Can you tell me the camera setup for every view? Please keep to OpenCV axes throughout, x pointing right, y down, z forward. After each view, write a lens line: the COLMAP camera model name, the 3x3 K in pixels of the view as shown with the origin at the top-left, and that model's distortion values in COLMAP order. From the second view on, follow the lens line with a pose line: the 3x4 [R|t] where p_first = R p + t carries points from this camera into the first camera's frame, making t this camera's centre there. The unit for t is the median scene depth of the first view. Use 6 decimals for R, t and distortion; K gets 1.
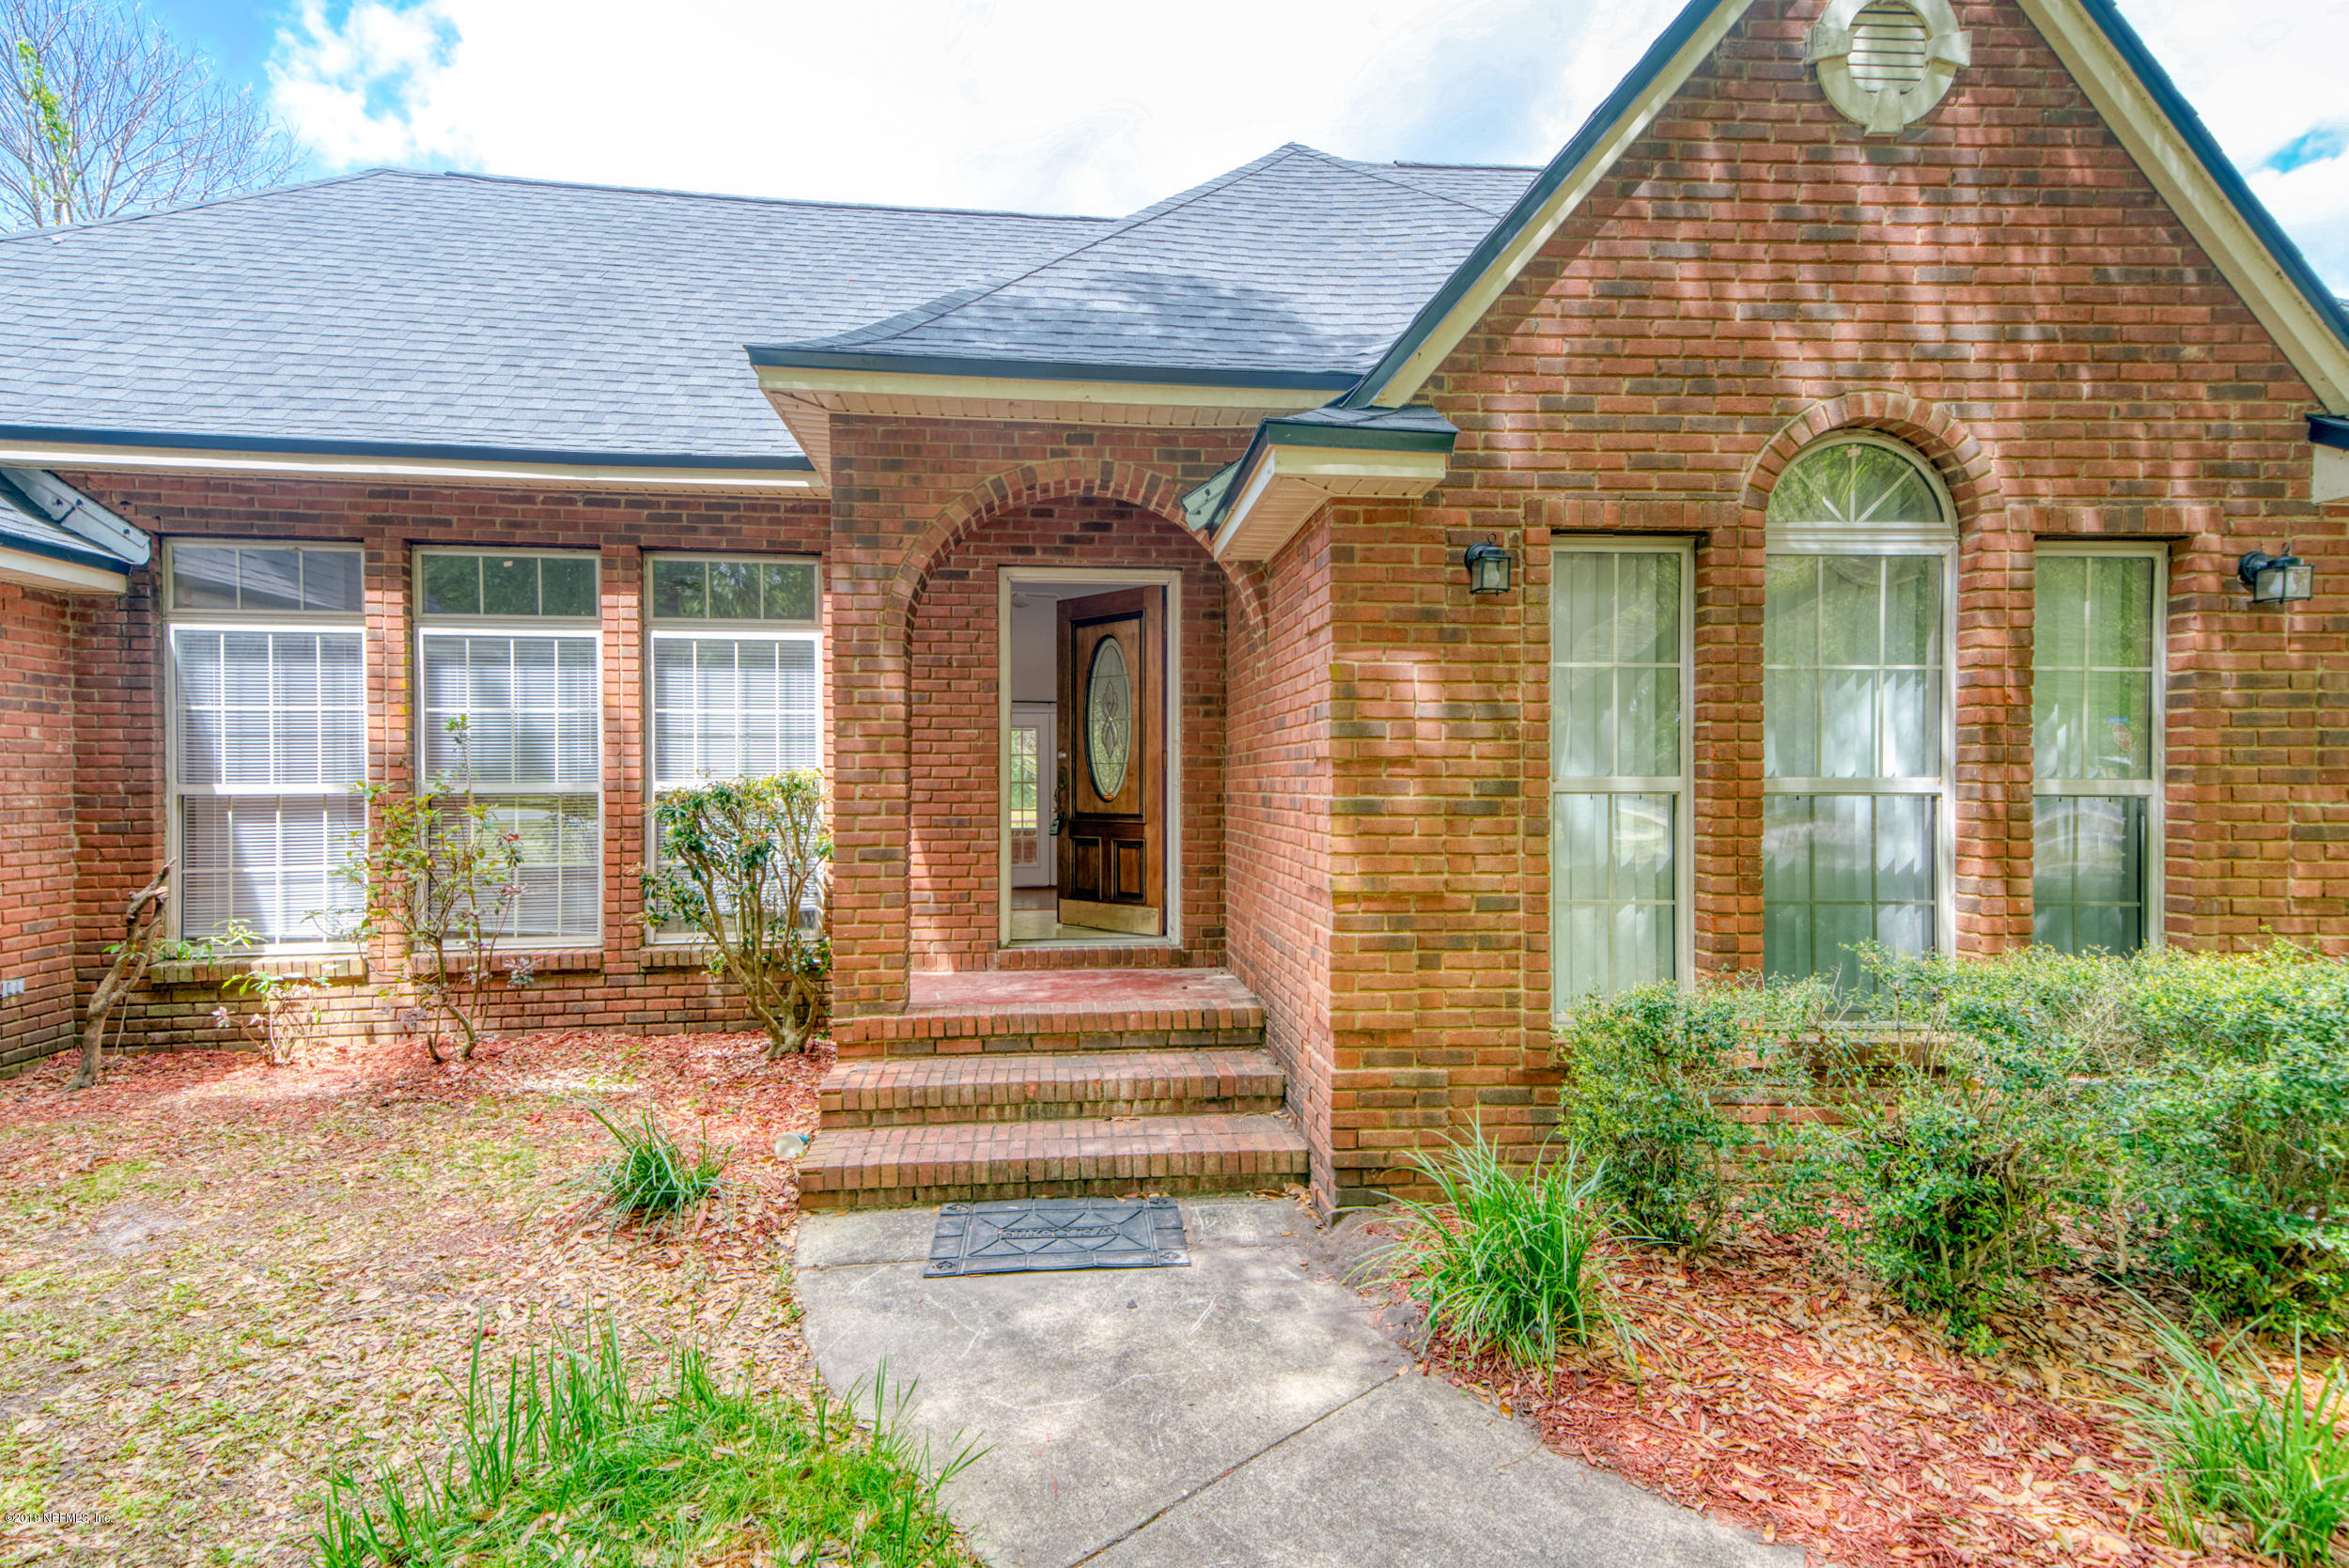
lens RADIAL K [[1179.2, 0, 1159.4], [0, 1179.2, 781.2], [0, 0, 1]] dist [0.076677, -0.000325]
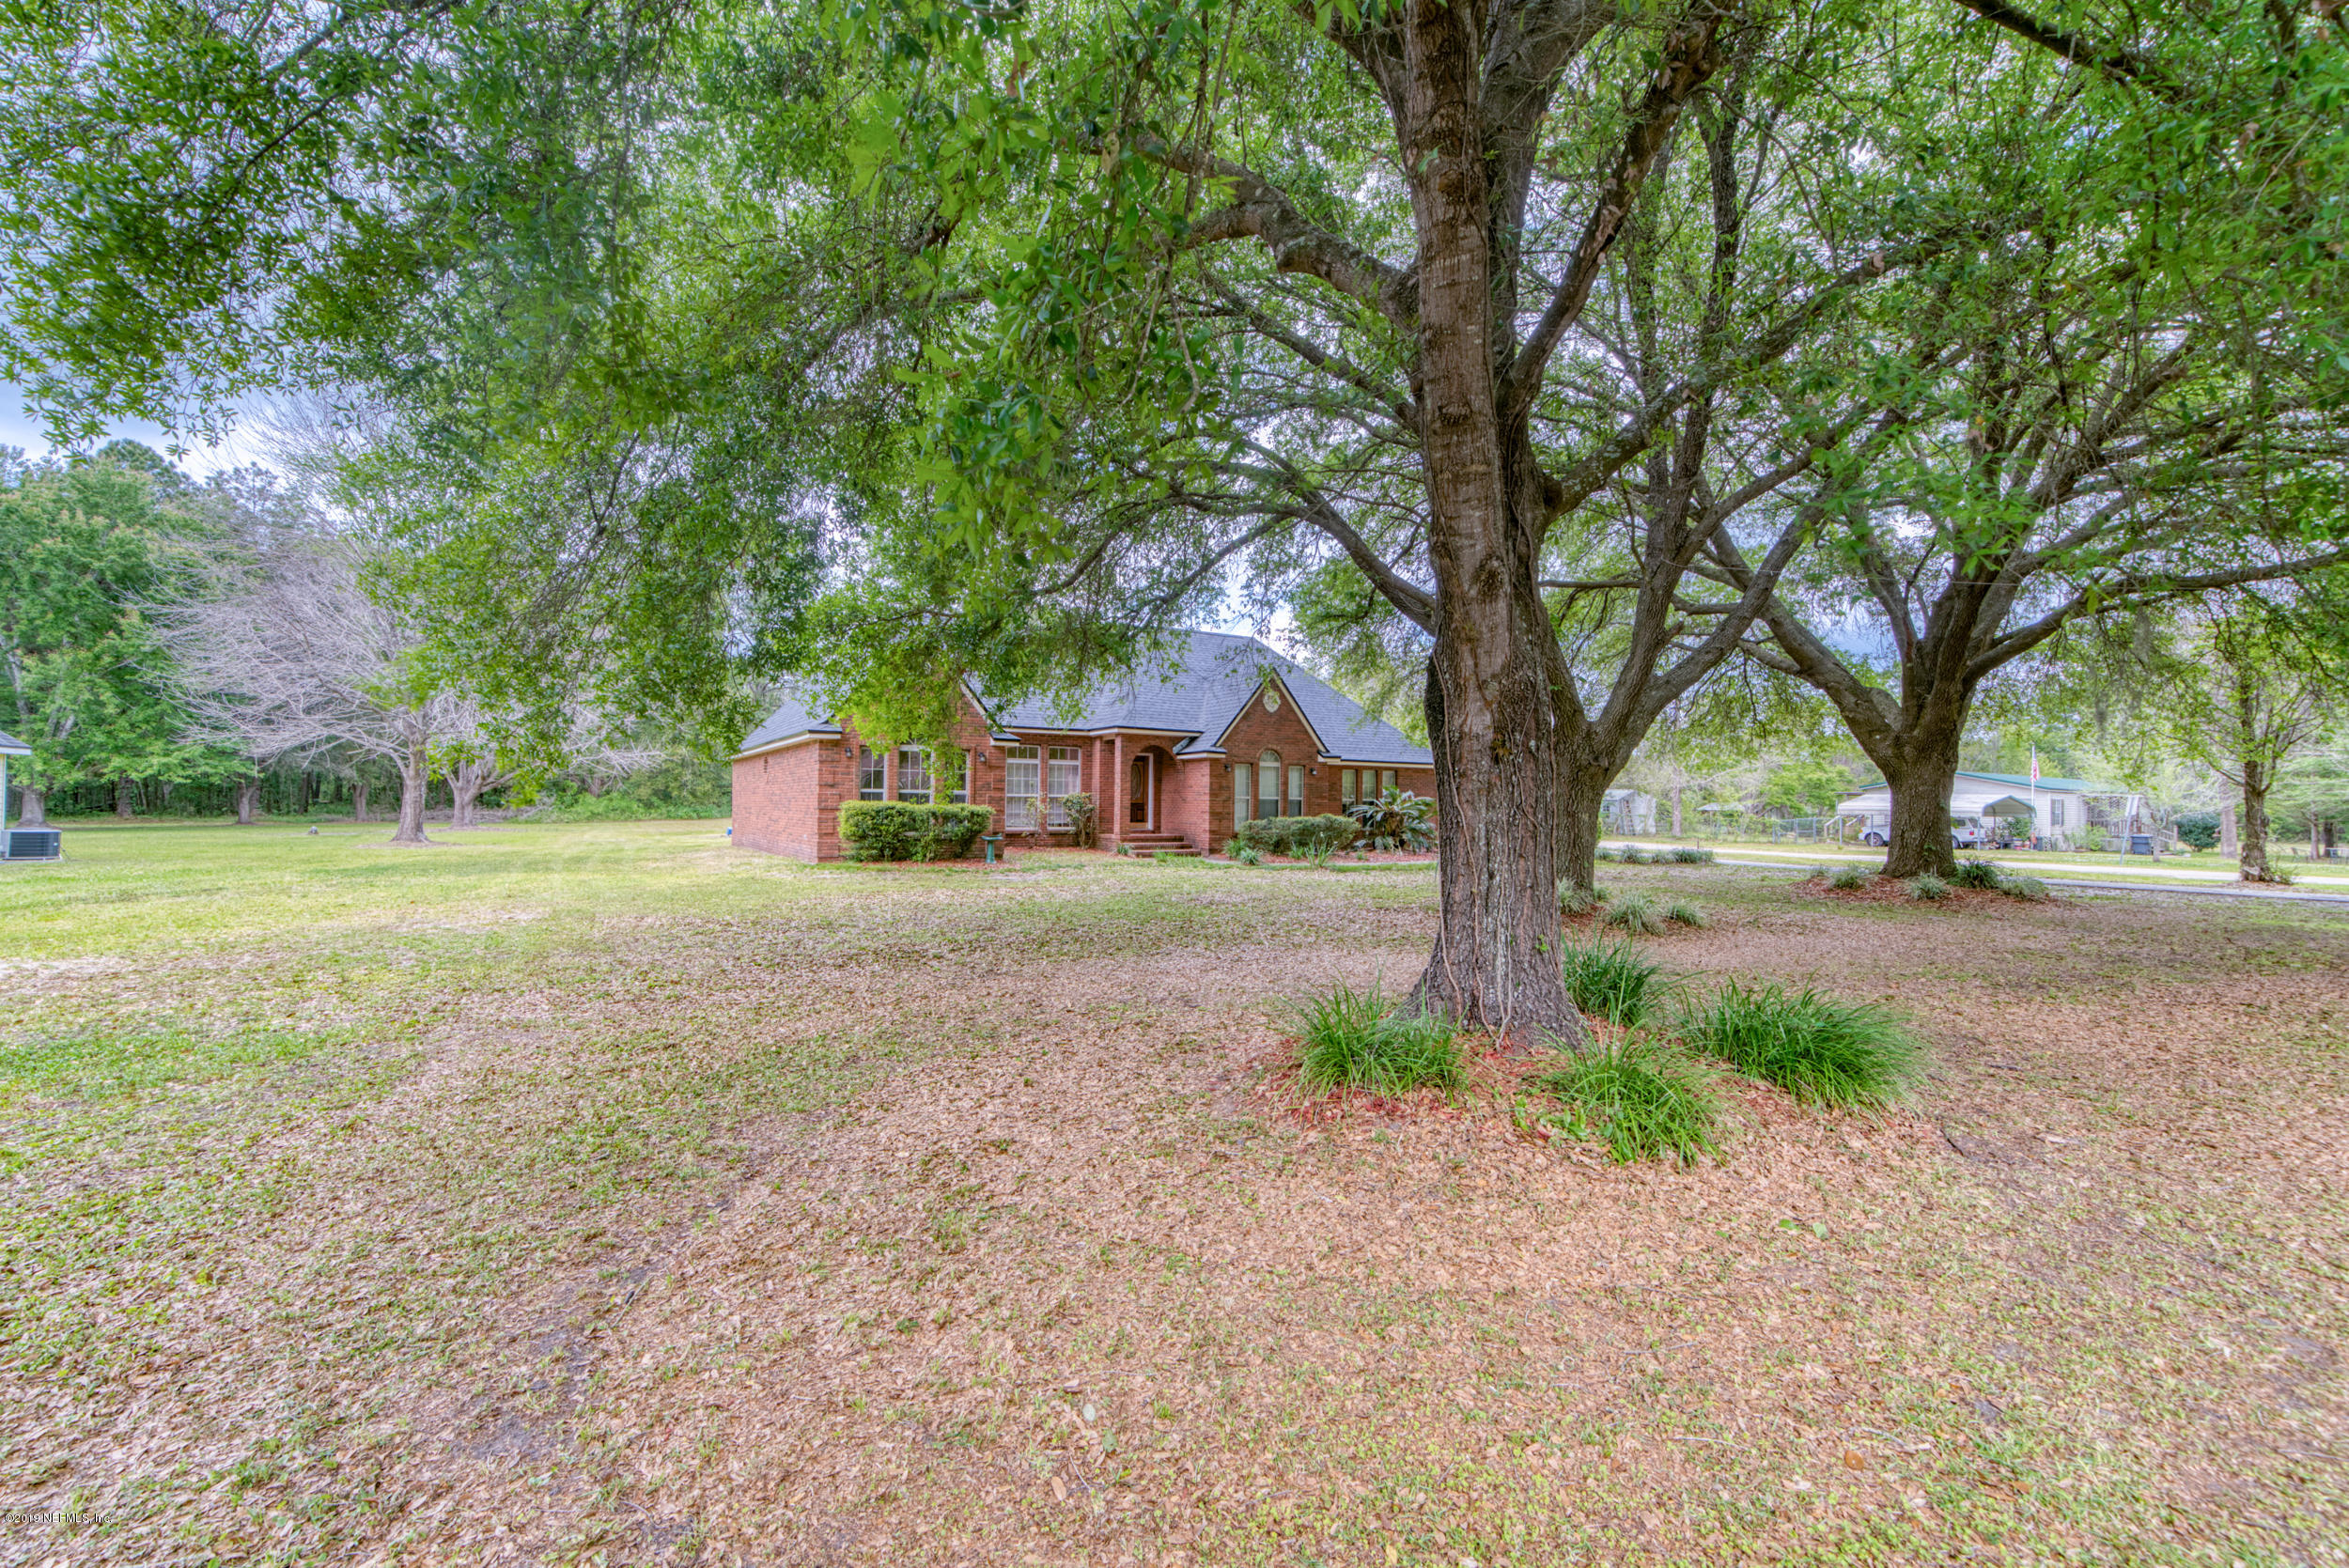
lens RADIAL K [[1018.1, 0, 1174.5], [0, 1018.1, 784.0], [0, 0, 1]] dist [0.000033, -0.000012]
pose [[0.907676, 0.017832, 0.419293, -1.689493], [-0.011370, 0.999775, -0.017905, 0.024379], [-0.419518, 0.011485, 0.907674, -2.908456]]
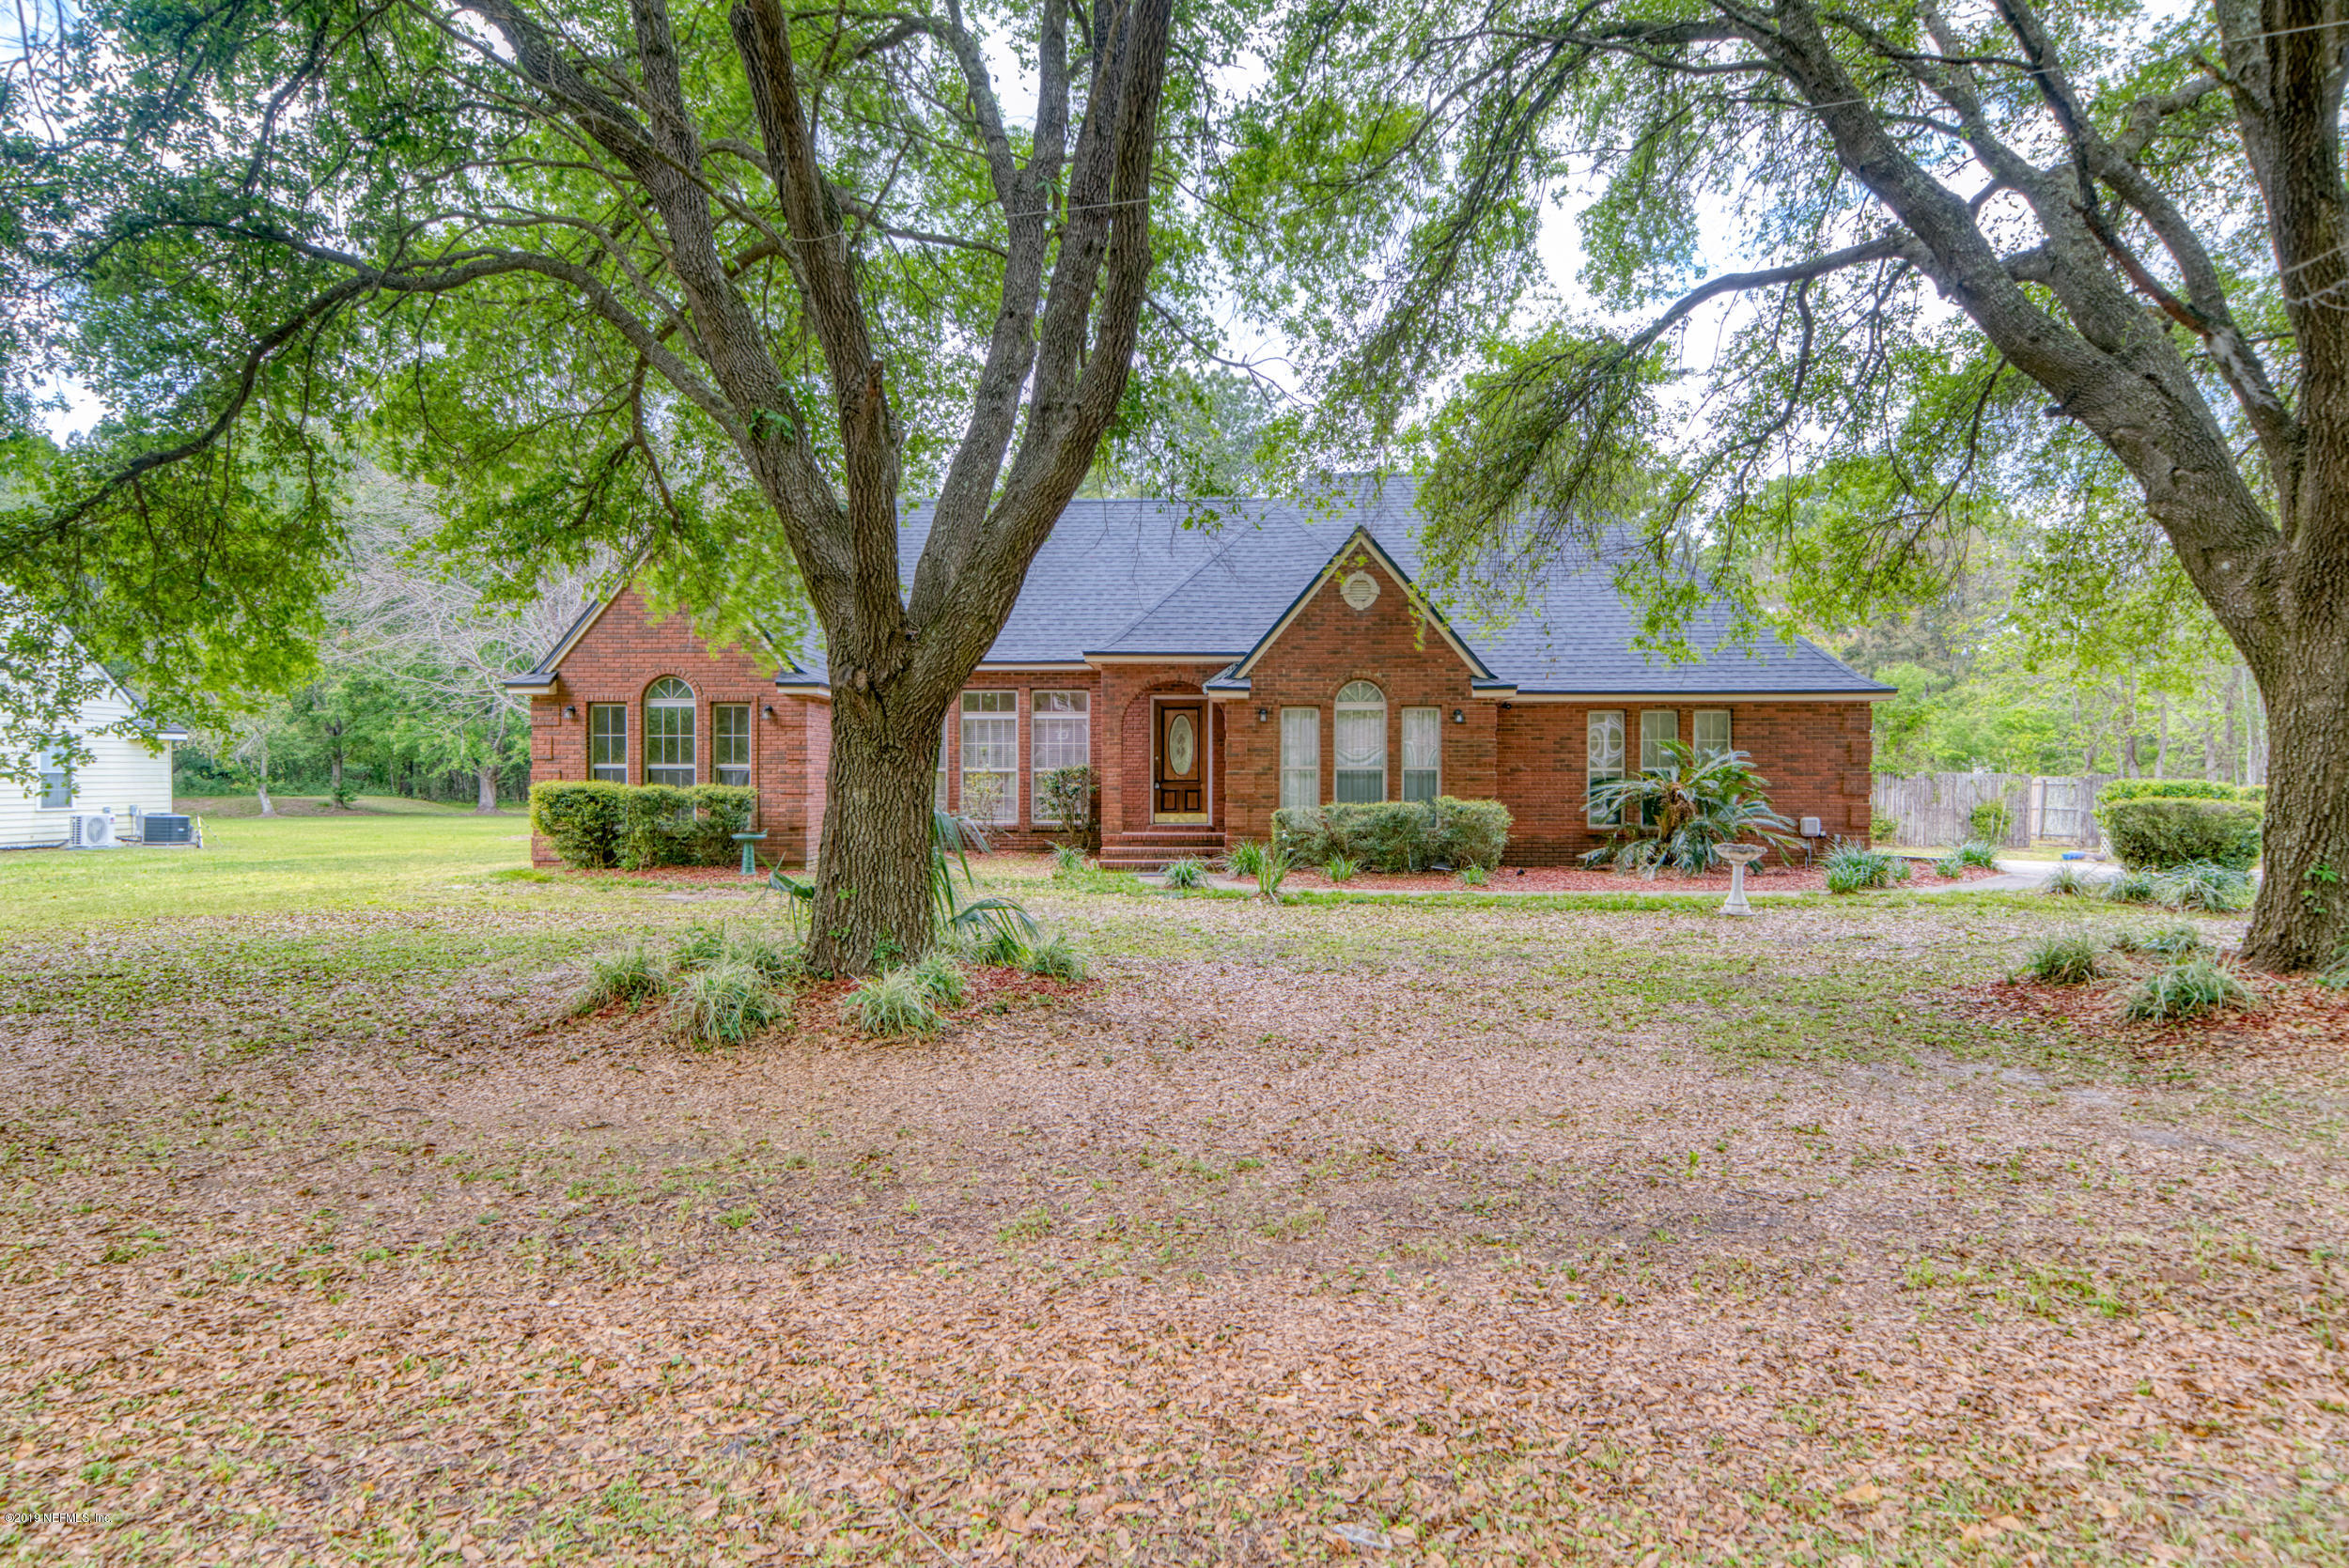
lens RADIAL K [[1528.4, 0, 1153.6], [0, 1528.4, 783.8], [0, 0, 1]] dist [0.049917, 0.001542]
pose [[0.989316, 0.000898, -0.145786, 0.429182], [-0.000259, 0.999990, 0.004404, 0.024319], [0.145788, -0.004319, 0.989306, -2.752438]]
